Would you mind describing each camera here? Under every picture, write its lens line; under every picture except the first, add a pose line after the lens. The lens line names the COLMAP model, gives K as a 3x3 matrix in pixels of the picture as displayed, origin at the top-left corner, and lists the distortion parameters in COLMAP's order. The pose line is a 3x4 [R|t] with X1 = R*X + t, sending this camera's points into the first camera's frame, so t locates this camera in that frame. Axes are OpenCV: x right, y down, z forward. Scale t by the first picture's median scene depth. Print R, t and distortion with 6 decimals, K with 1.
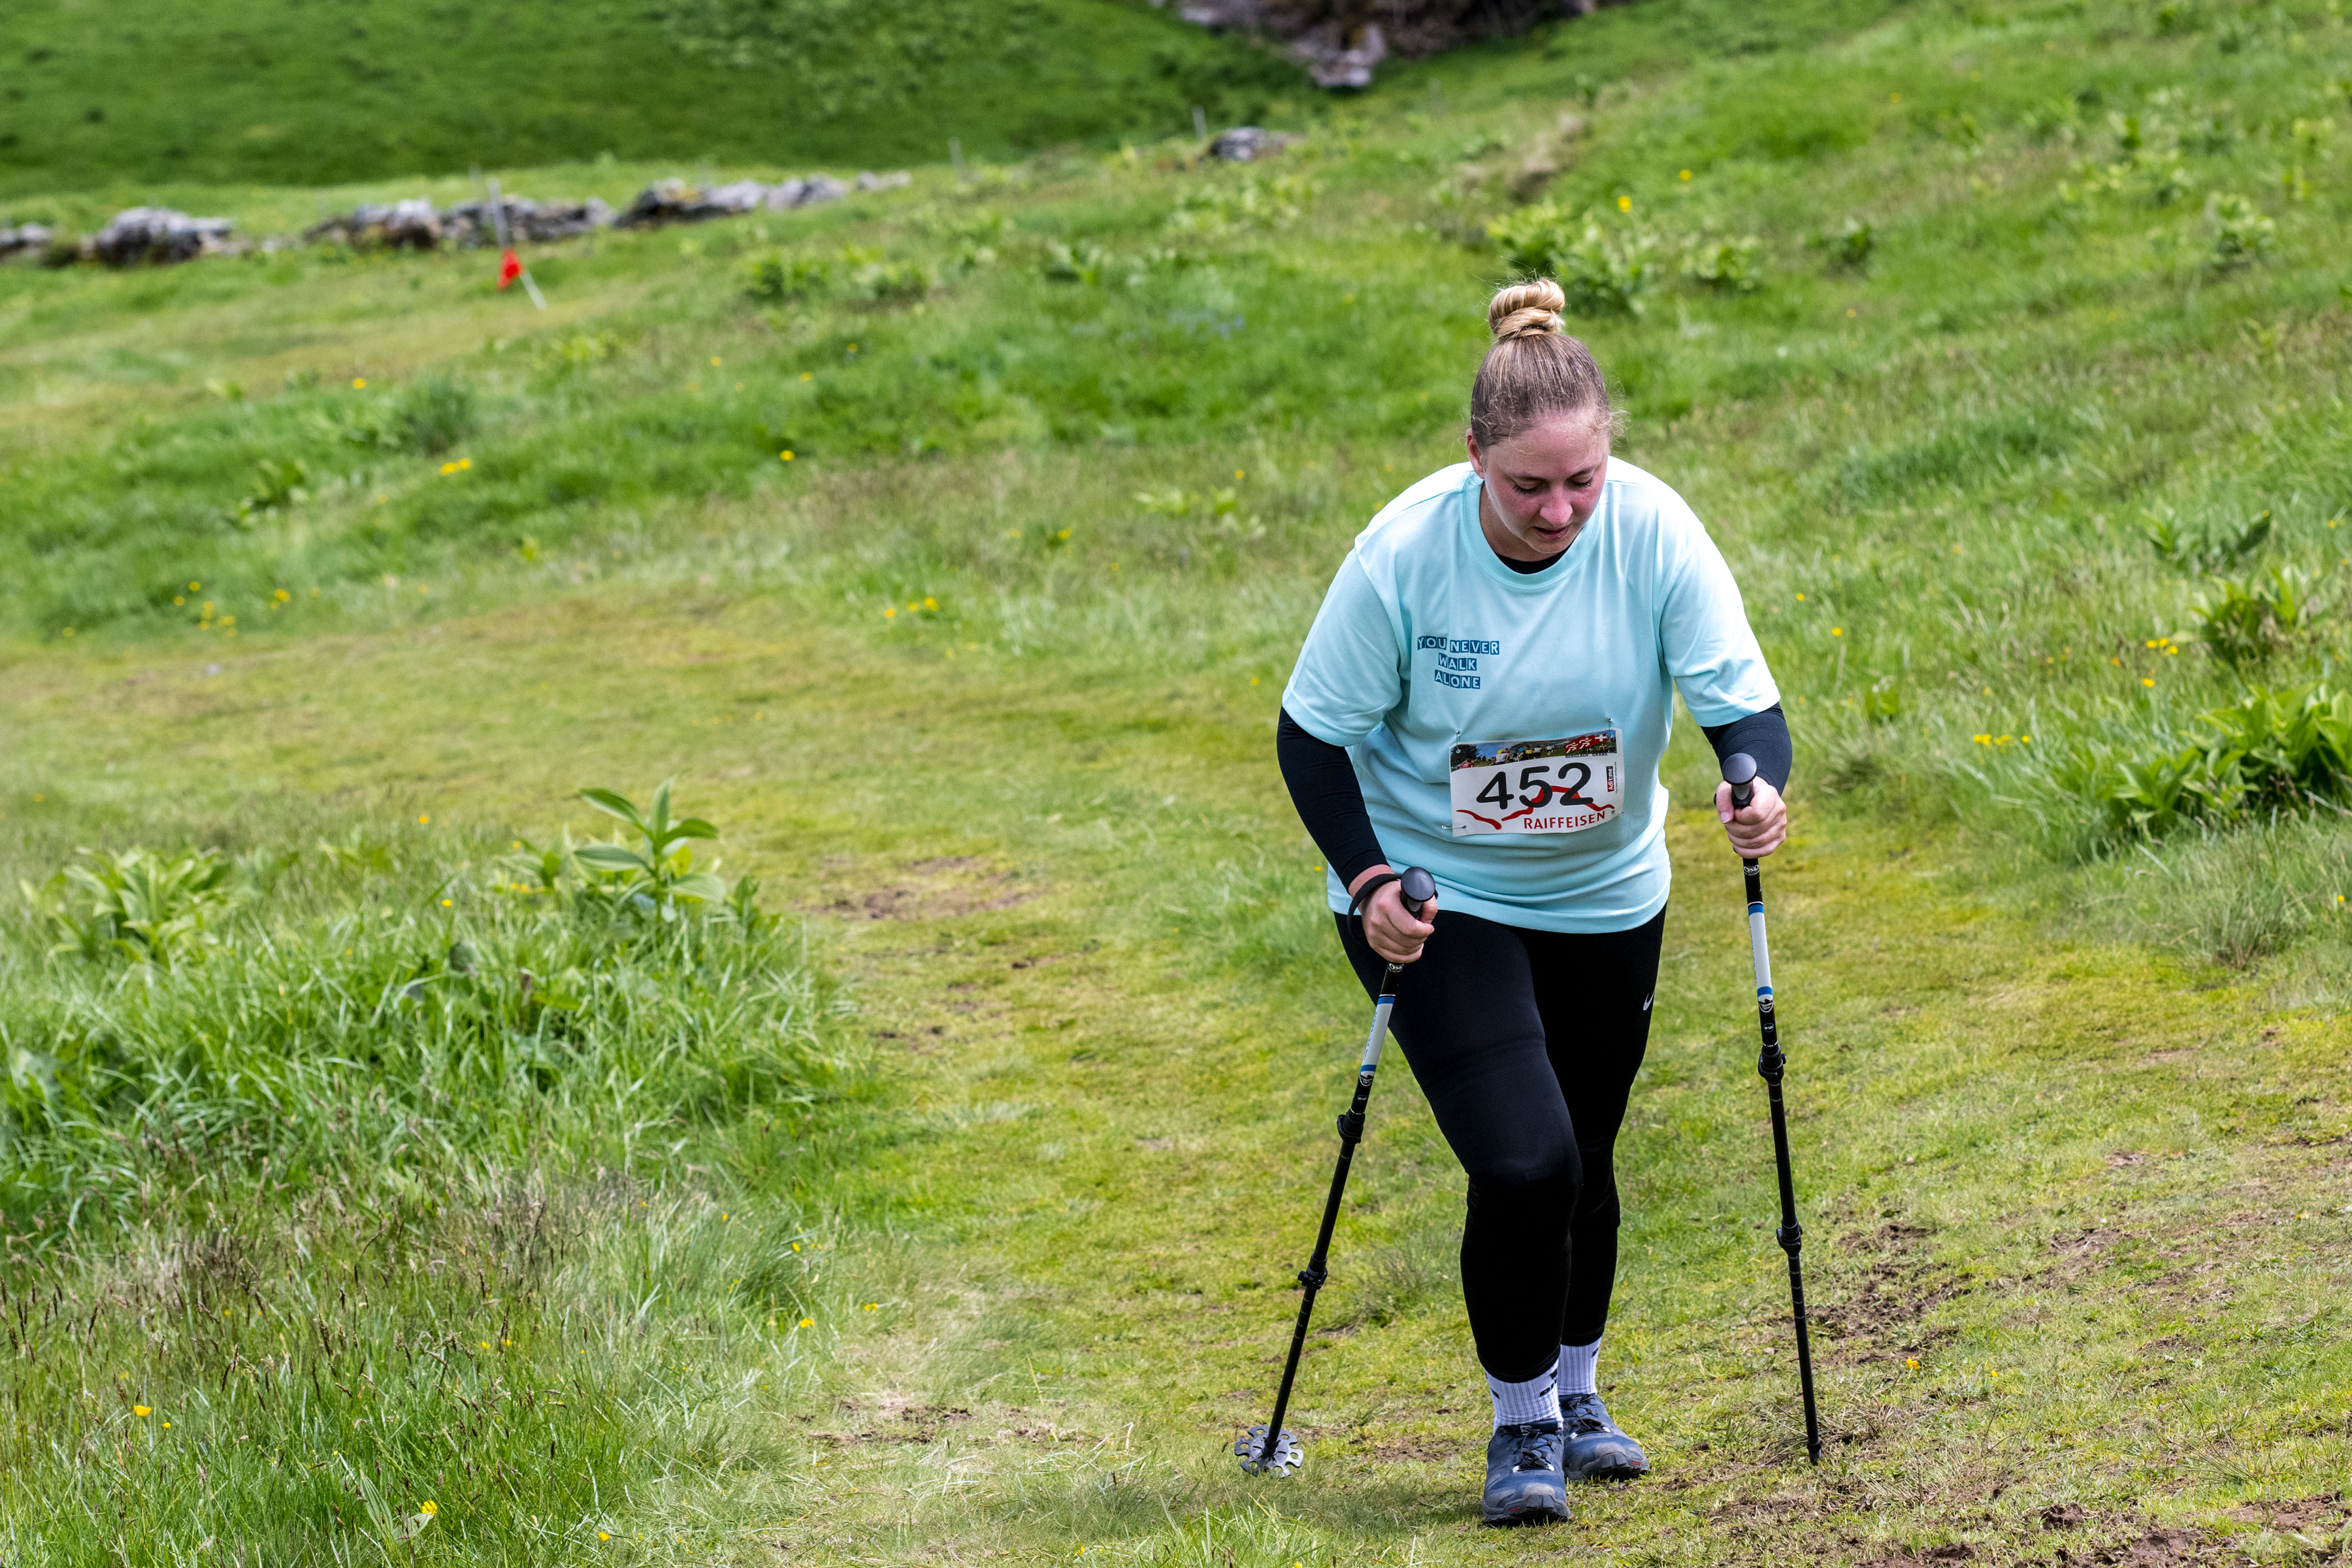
lens RADIAL K [[7538.9, 0, 1176.0], [0, 7538.9, 784.0], [0, 0, 1]] dist [-0.297834, 17.318320]
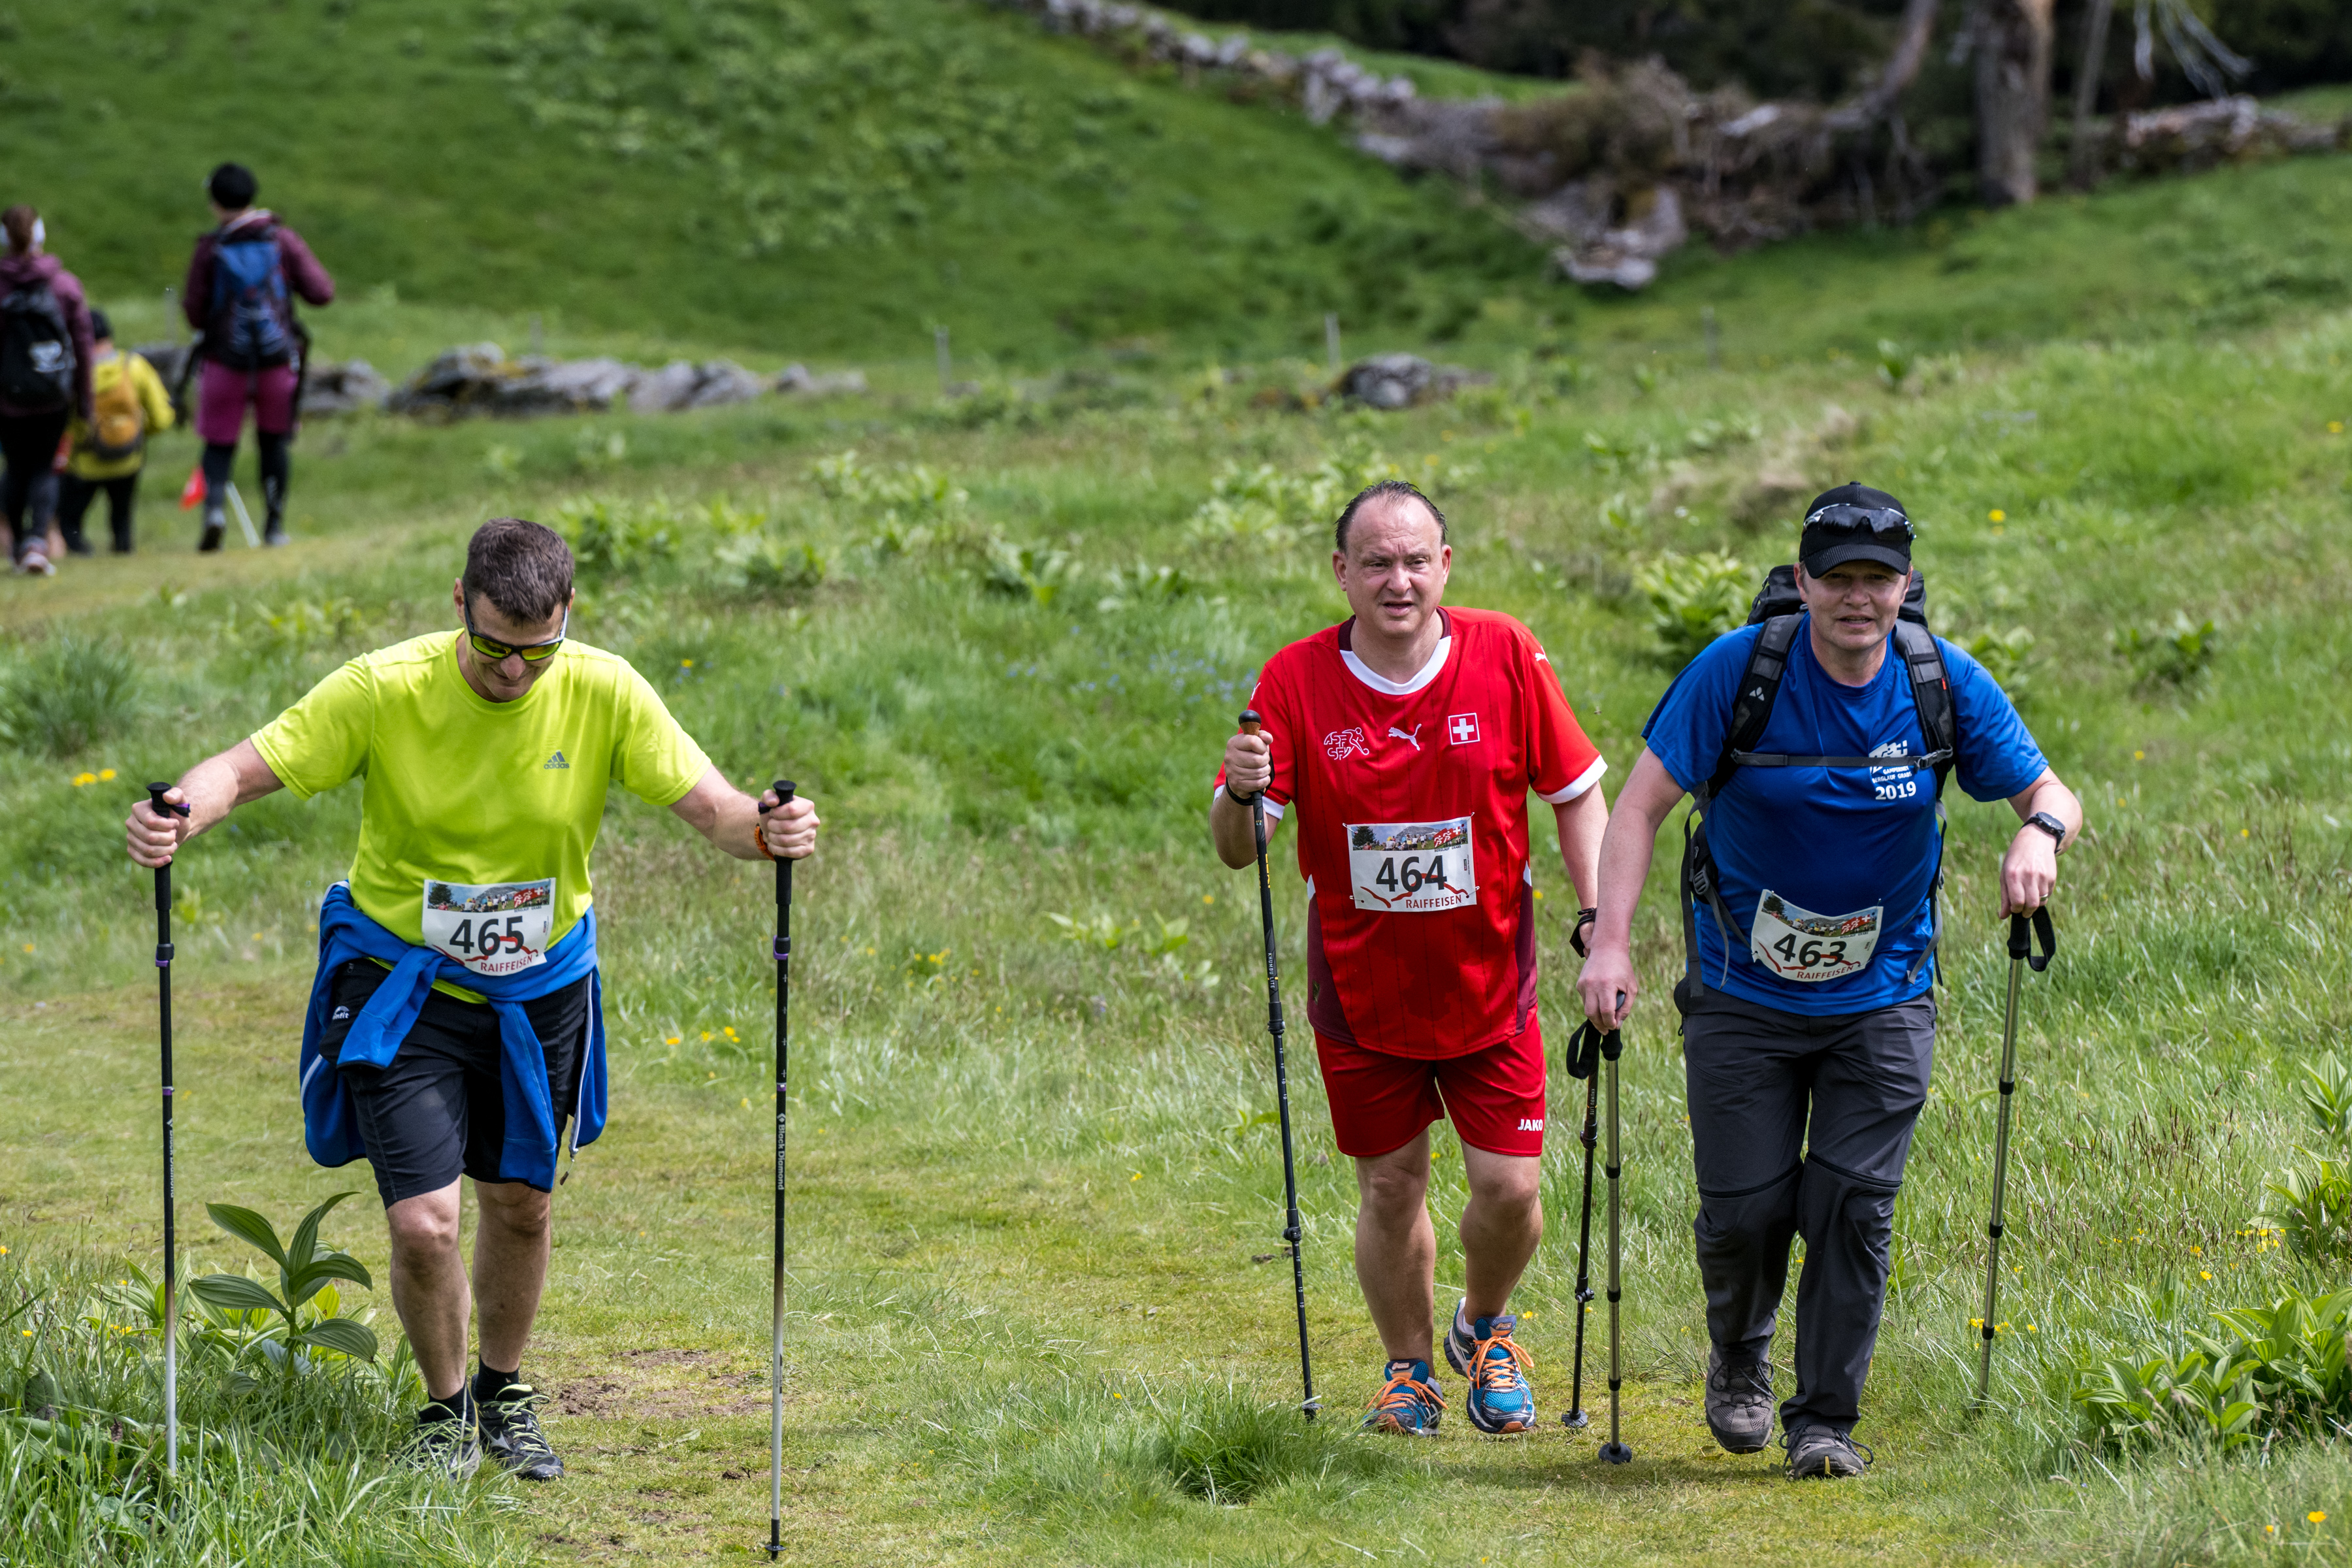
lens RADIAL K [[13072.2, 0, 1176.0], [0, 13072.2, 784.0], [0, 0, 1]] dist [1.023811, 5.931859]
pose [[0.995108, 0.097920, -0.013138, 0.018919], [-0.098443, 0.993983, -0.048038, 0.006604], [0.008355, 0.049096, 0.998759, -0.204302]]
